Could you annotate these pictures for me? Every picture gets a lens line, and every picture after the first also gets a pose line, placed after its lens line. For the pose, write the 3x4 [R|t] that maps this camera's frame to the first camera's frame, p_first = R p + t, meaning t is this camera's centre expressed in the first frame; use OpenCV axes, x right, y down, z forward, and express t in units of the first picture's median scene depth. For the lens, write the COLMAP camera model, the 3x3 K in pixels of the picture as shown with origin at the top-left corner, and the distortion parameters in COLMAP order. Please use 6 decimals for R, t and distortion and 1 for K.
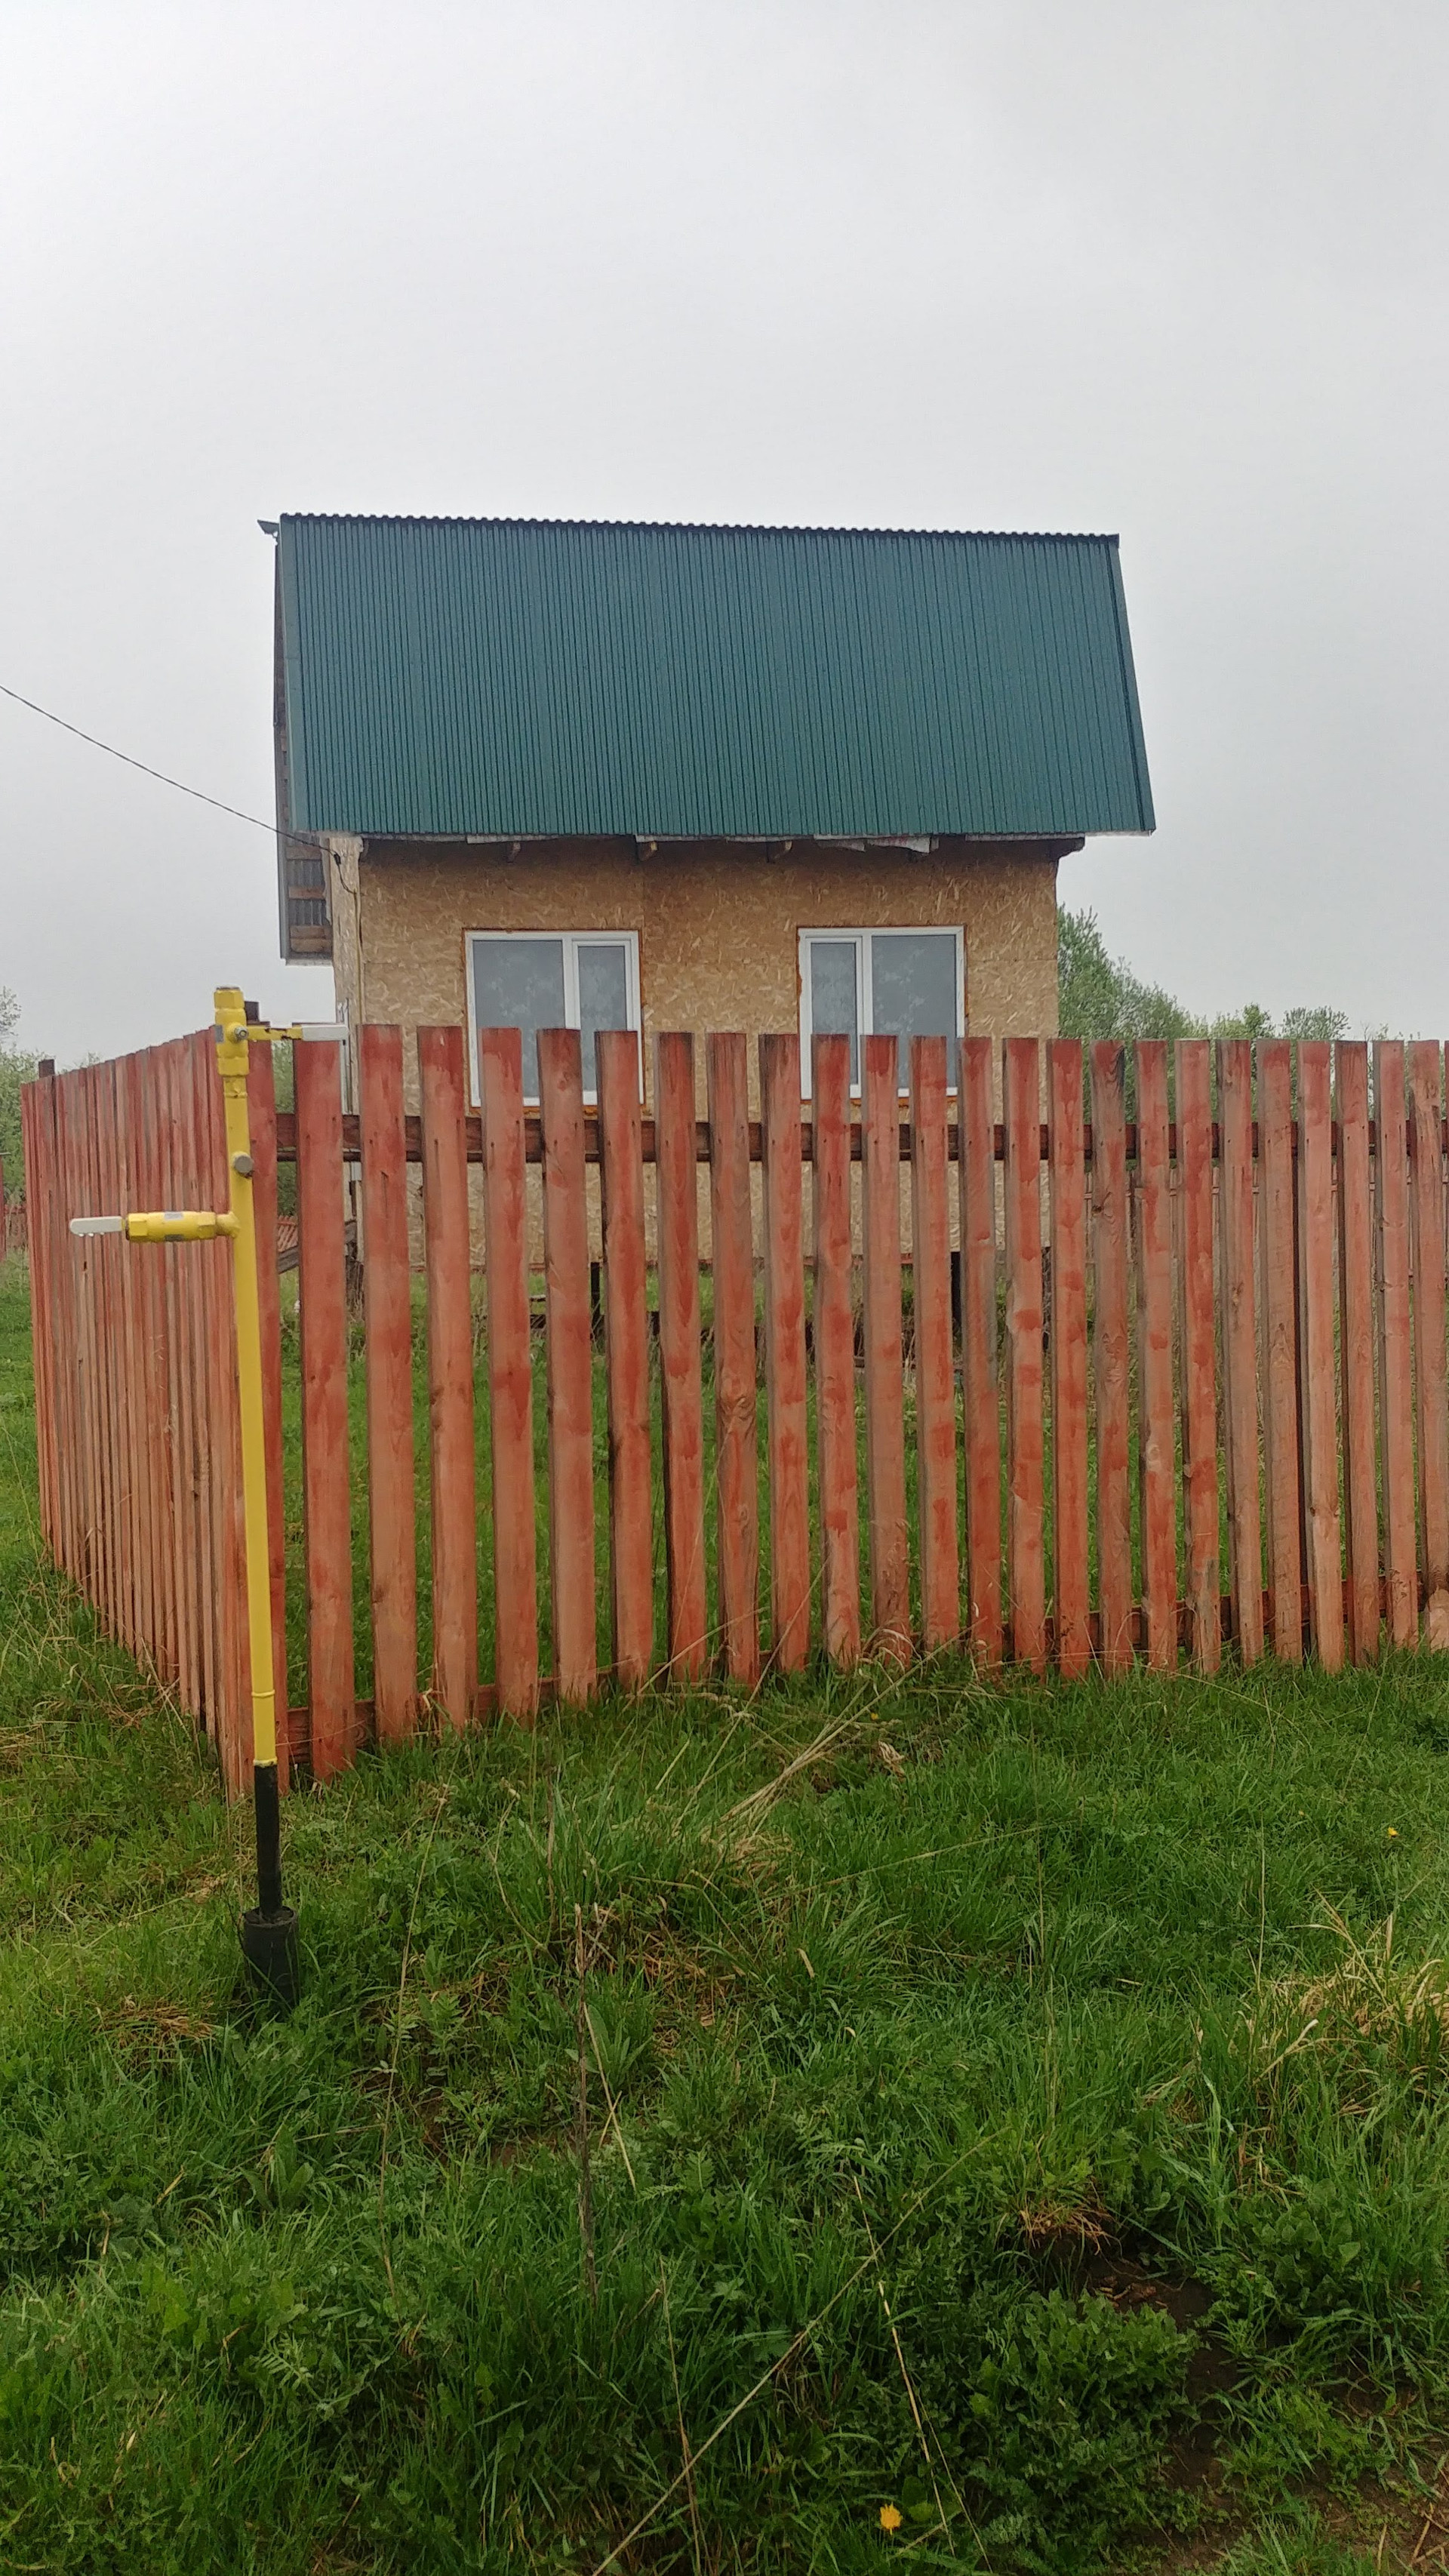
lens RADIAL K [[2126.8, 0, 719.8], [0, 2126.8, 1371.3], [0, 0, 1]] dist [0.170133, -0.508349]
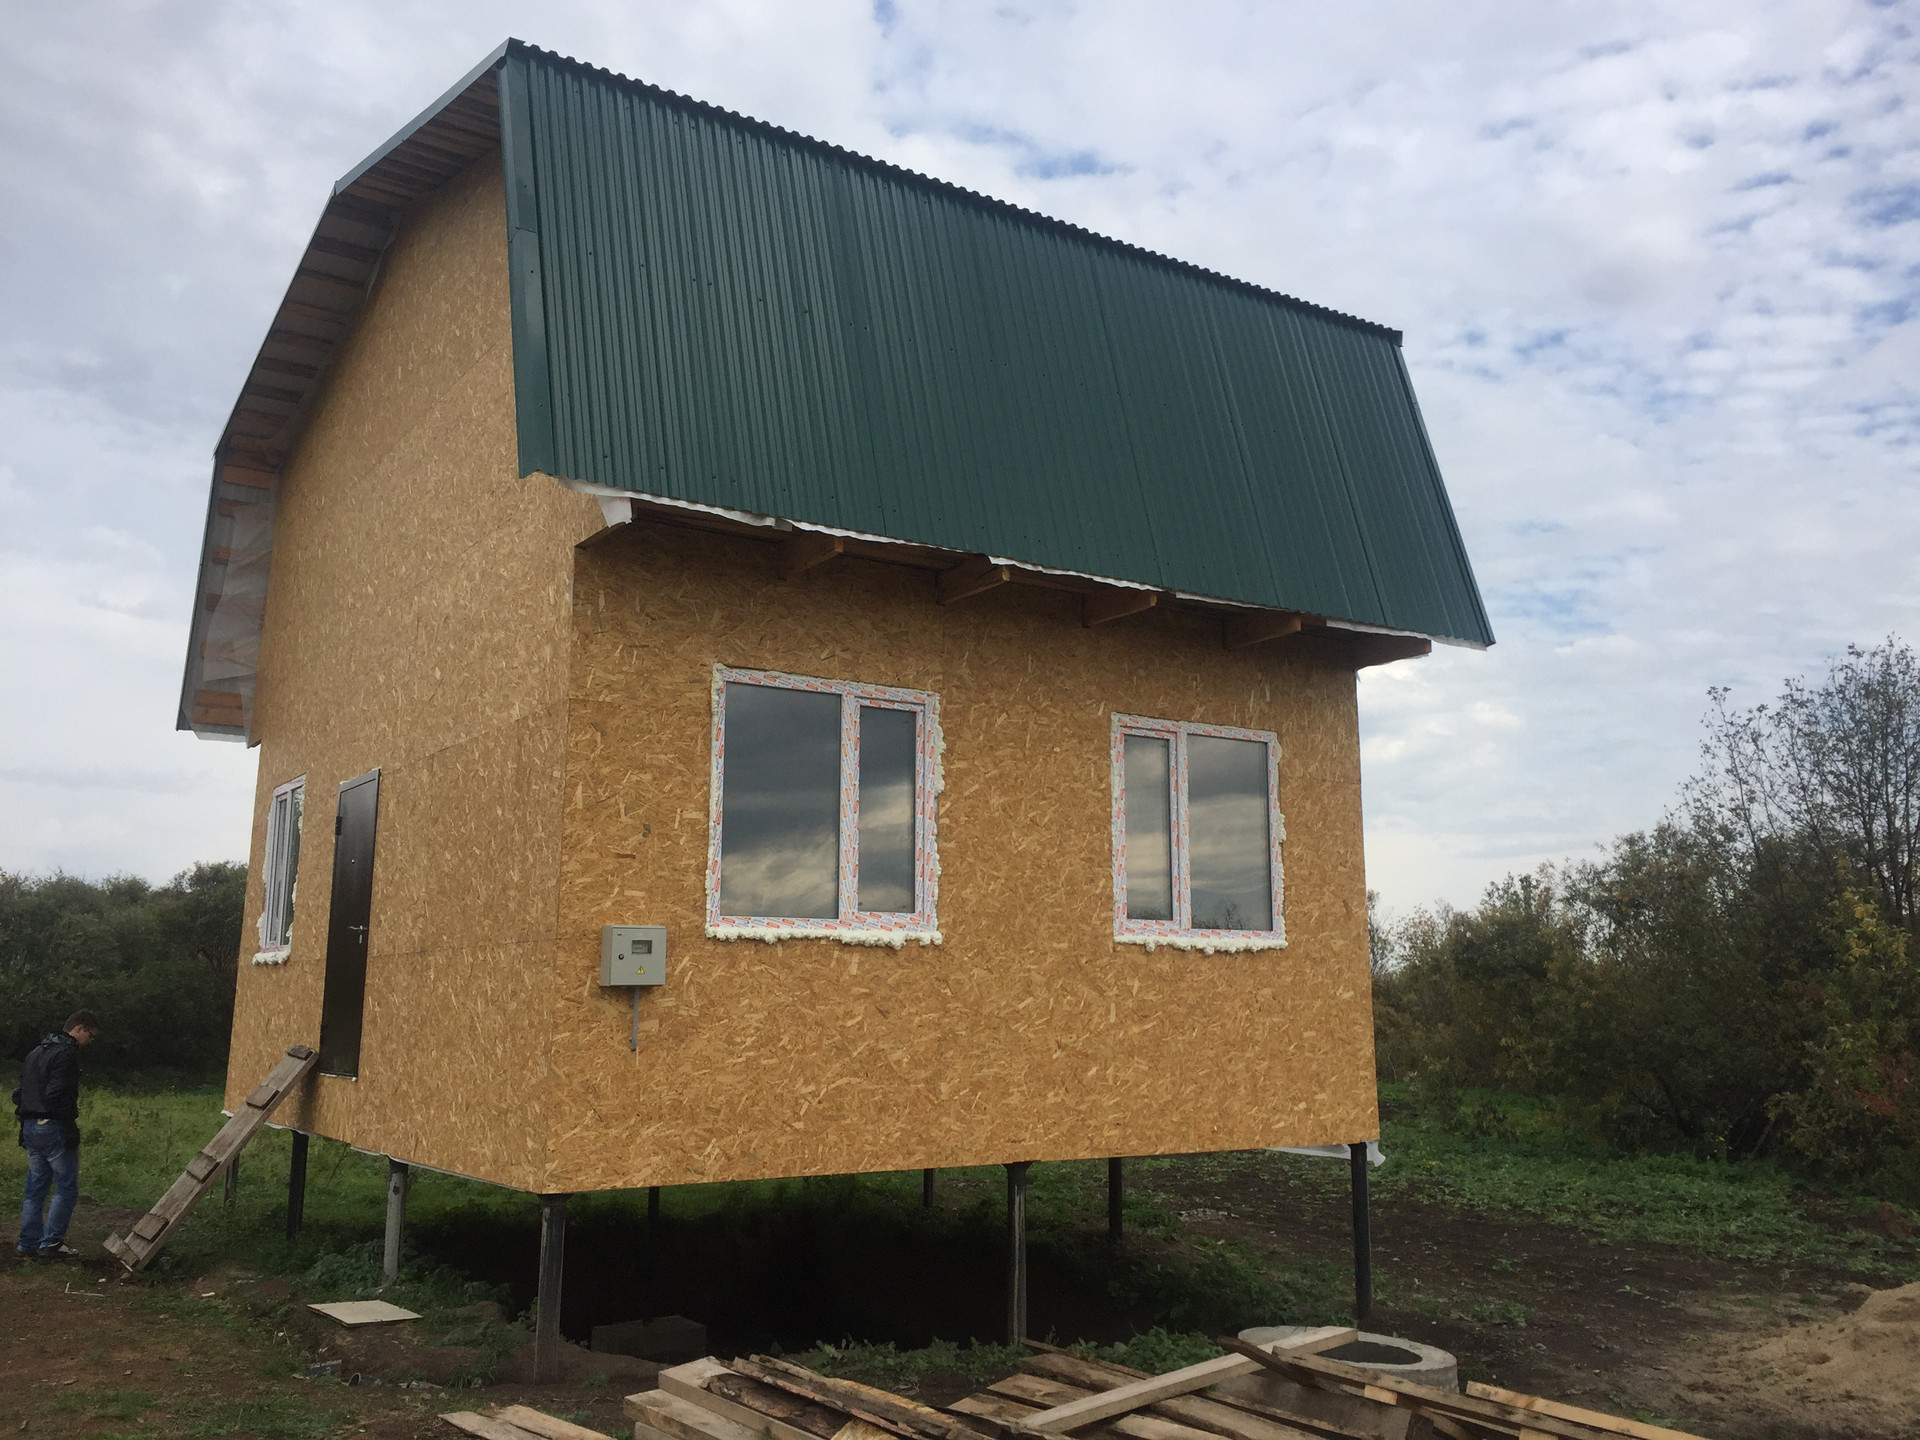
lens RADIAL K [[1689.1, 0, 960.0], [0, 1689.1, 720.0], [0, 0, 1]] dist [0.003985, 0.000094]
pose [[0.921316, 0.094011, 0.377277, -0.243976], [0.005442, 0.967115, -0.254280, -0.054202], [-0.388775, 0.236326, 0.890508, 0.498165]]
